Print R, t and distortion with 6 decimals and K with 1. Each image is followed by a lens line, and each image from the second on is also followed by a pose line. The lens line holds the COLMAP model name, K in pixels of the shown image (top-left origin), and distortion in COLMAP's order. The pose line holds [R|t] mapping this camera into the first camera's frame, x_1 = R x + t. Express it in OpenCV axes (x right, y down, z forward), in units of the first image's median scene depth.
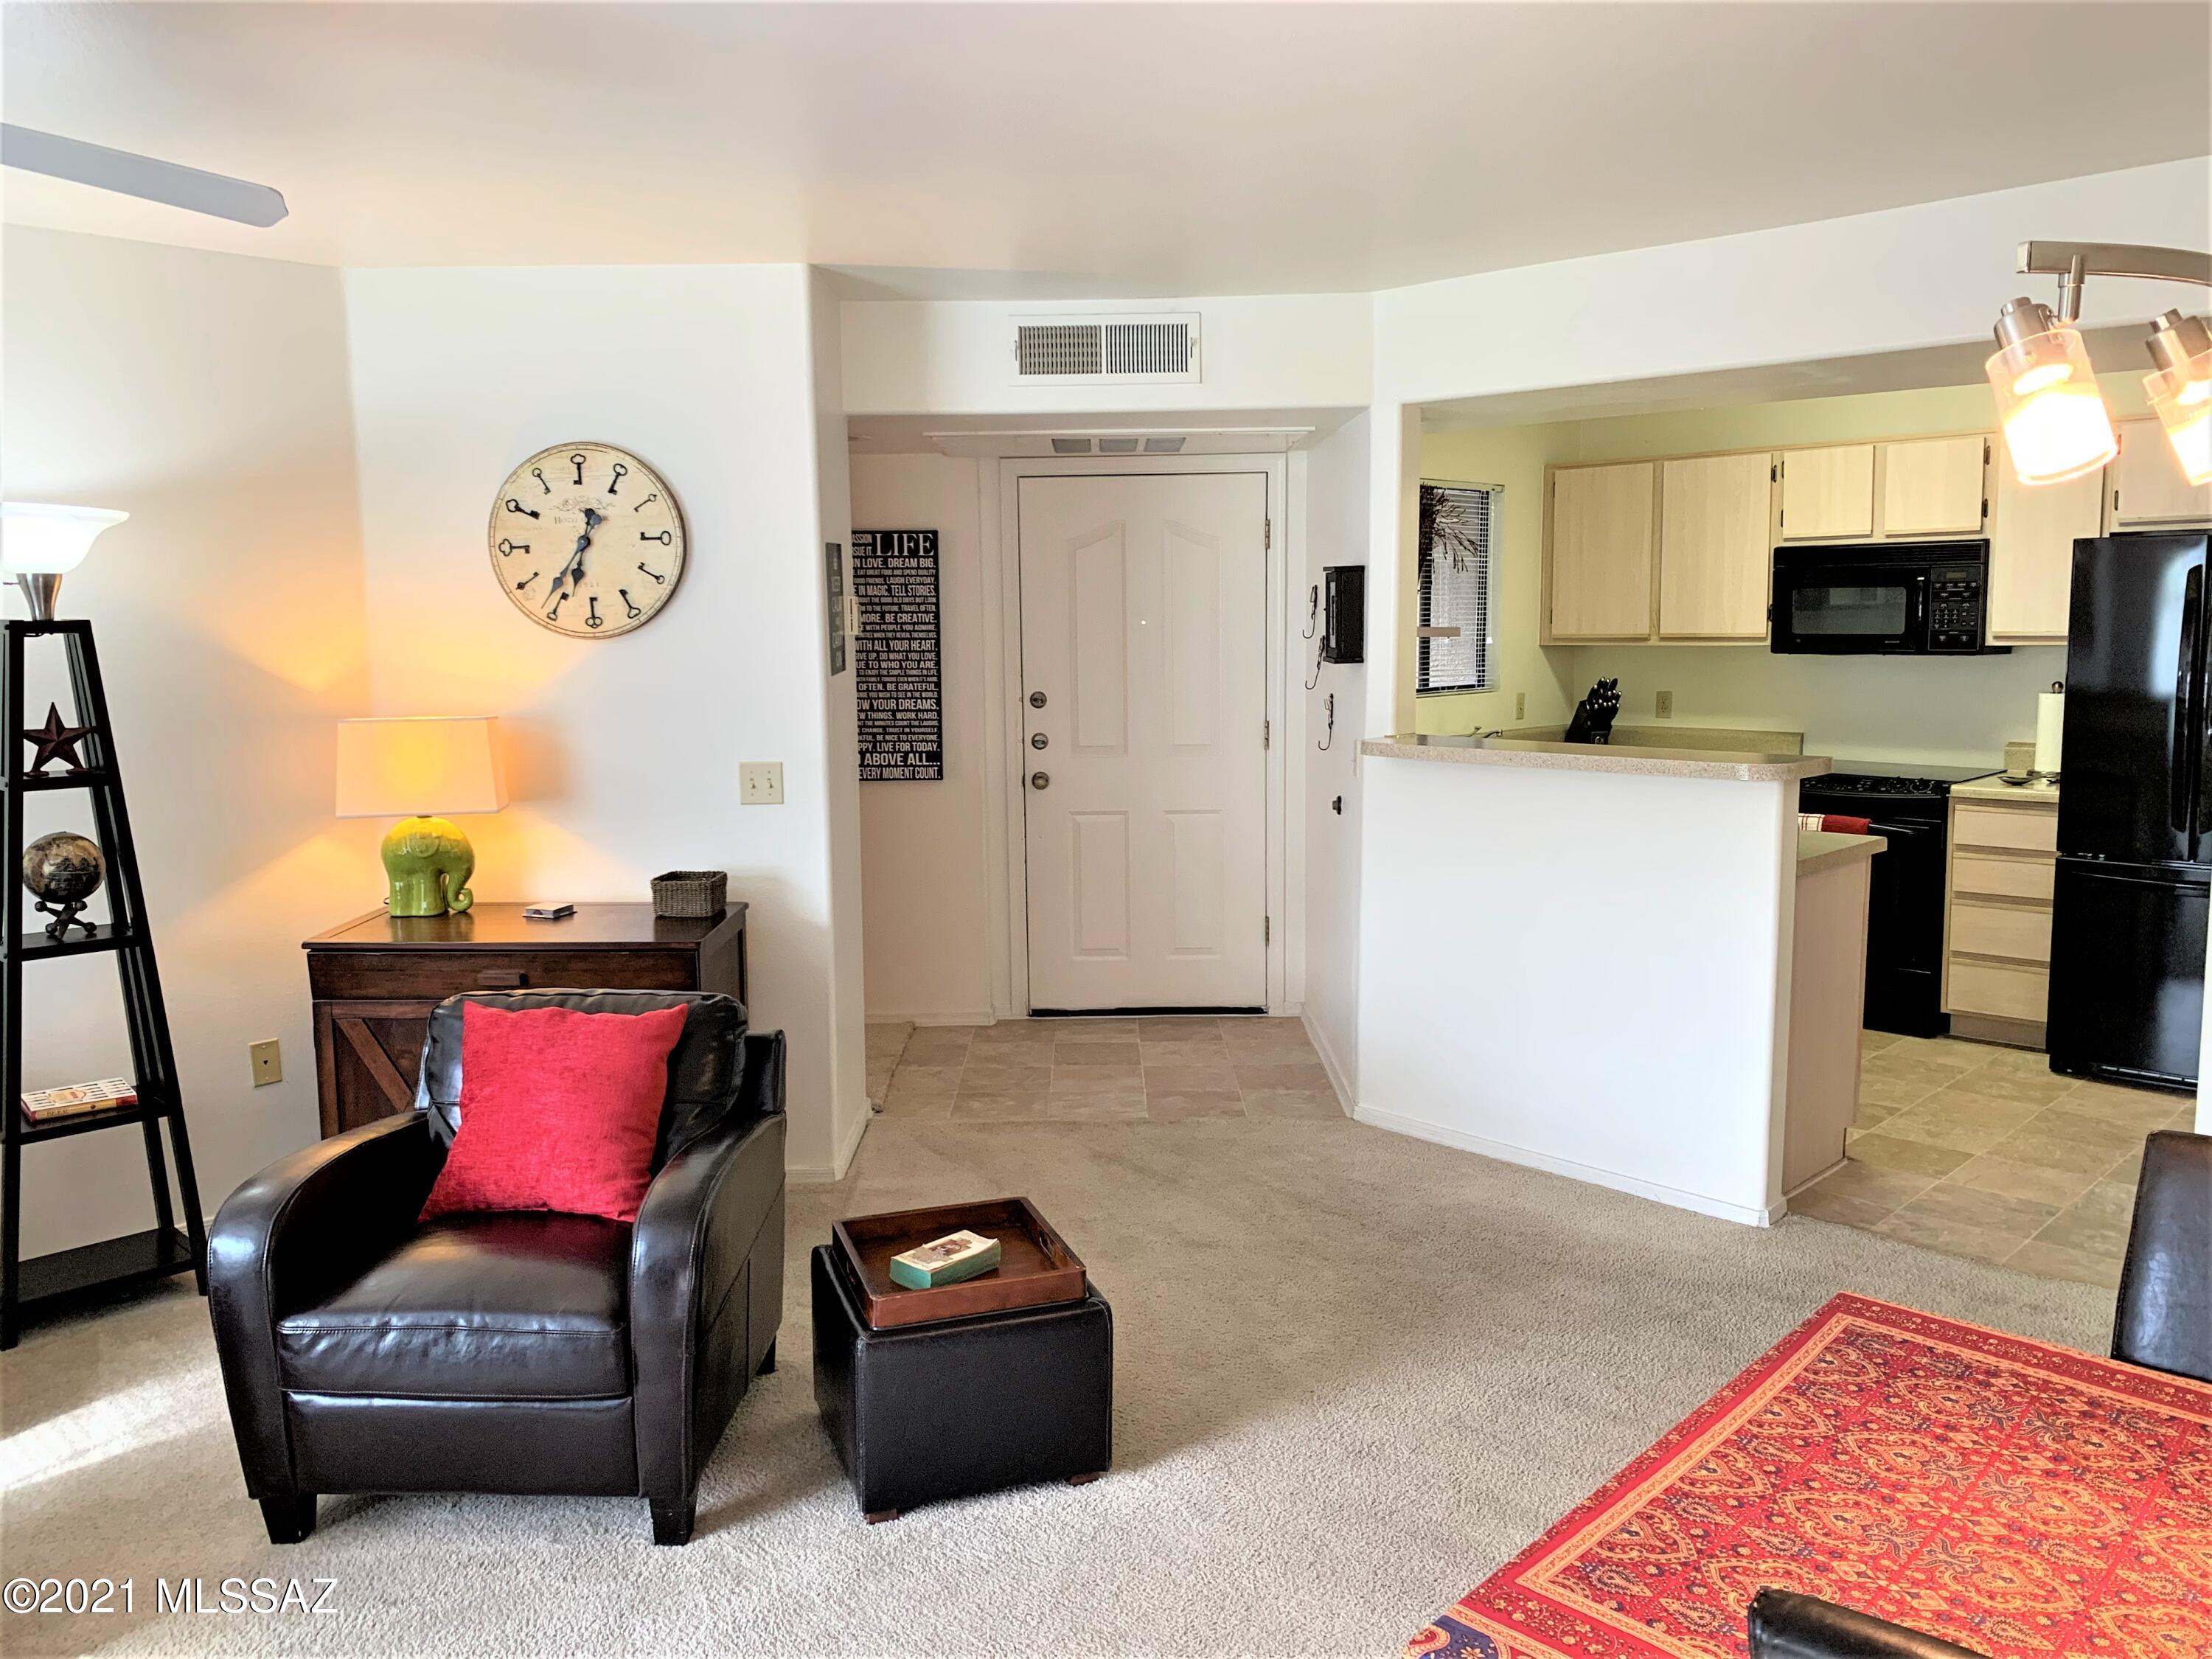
lens RADIAL K [[1680.2, 0, 1097.2], [0, 1680.2, 822.4], [0, 0, 1]] dist [0.028184, -0.029212]
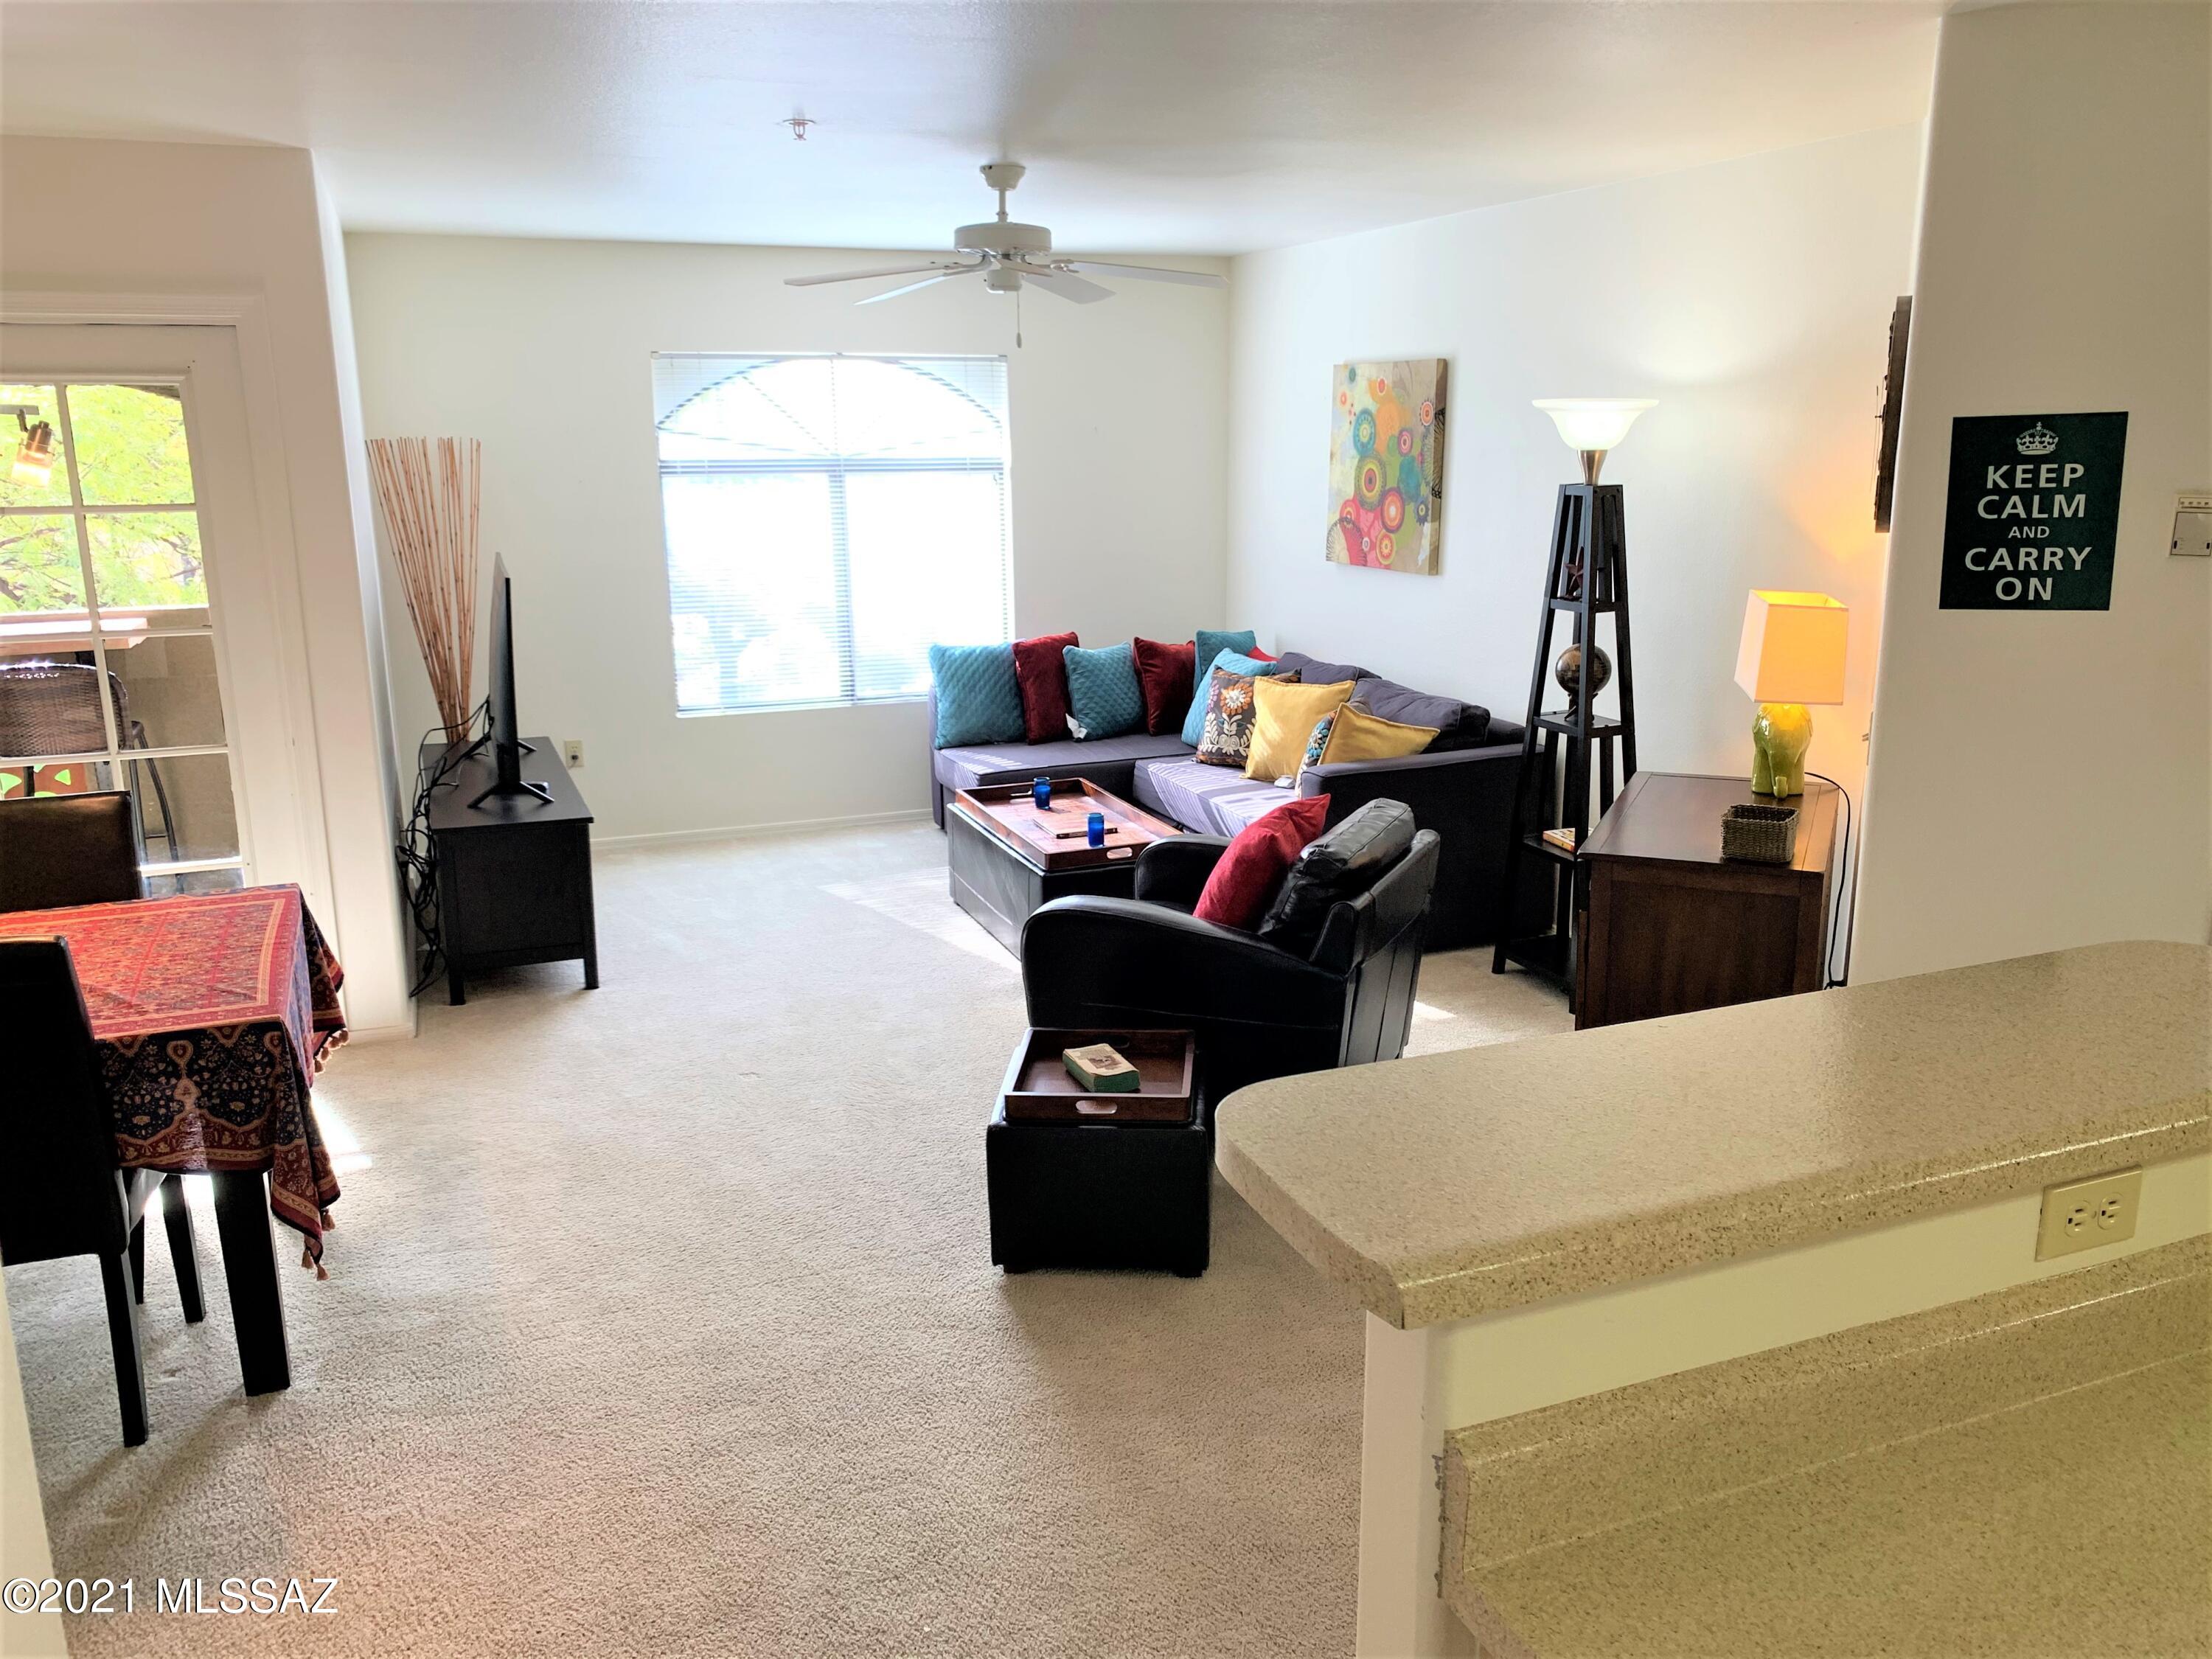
lens RADIAL K [[1680.2, 0, 1126.8], [0, 1680.2, 835.1], [0, 0, 1]] dist [0.028184, -0.029212]
pose [[-0.393472, 0.231811, -0.889631, 1.536885], [-0.107411, 0.949469, 0.294909, -0.413926], [0.913040, 0.211594, -0.348691, 2.326922]]
